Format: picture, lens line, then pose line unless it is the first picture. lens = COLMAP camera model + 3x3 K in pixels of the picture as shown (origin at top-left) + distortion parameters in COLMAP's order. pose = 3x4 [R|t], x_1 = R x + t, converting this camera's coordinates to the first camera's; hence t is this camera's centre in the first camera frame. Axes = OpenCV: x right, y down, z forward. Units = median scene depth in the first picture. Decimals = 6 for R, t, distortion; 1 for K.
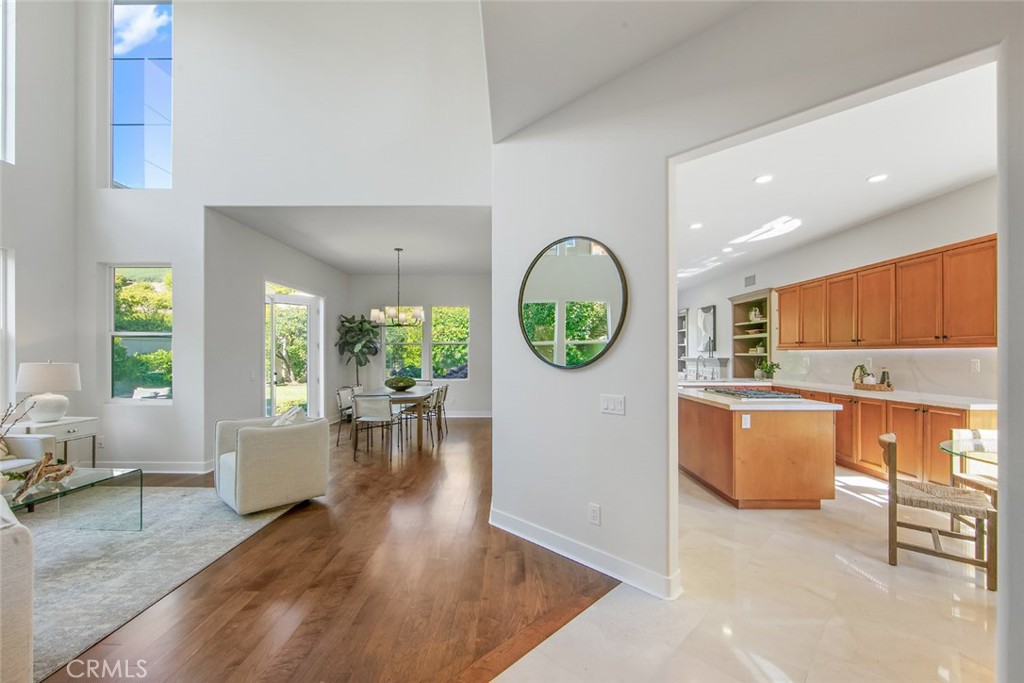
lens RADIAL K [[412.5, 0, 509.7], [0, 412.5, 353.9], [0, 0, 1]] dist [-0.001916, -0.000419]
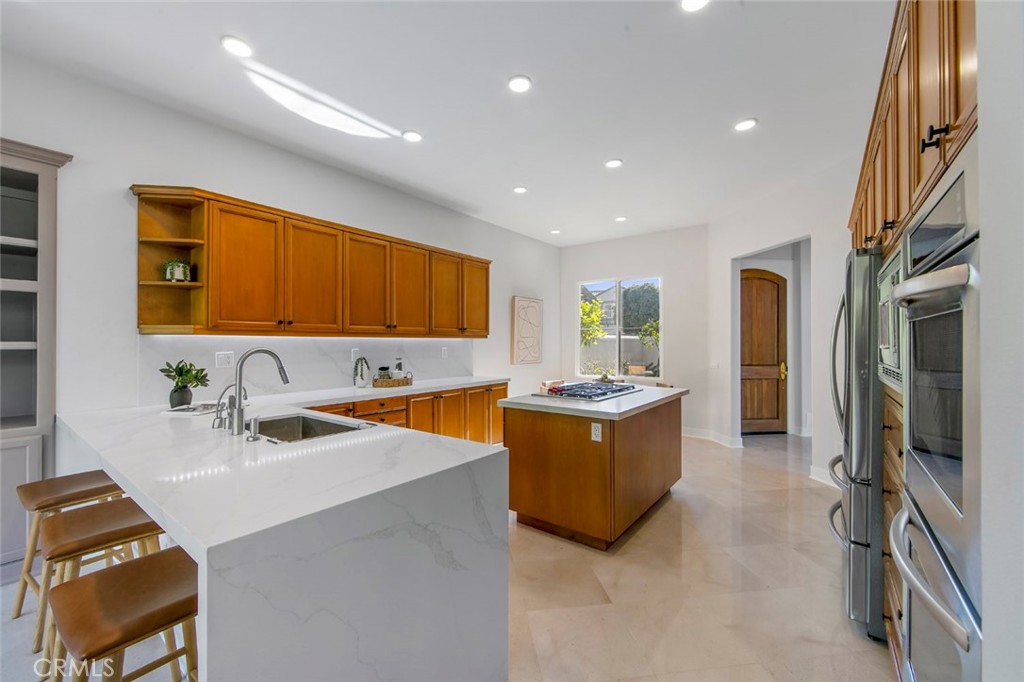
lens RADIAL K [[407.8, 0, 514.5], [0, 407.8, 340.3], [0, 0, 1]] dist [0.000300, 0.000326]
pose [[-0.798588, 0.004603, 0.601861, 0.183286], [0.000908, 0.999979, -0.006443, -0.000265], [-0.601878, -0.004599, -0.798575, 1.581584]]
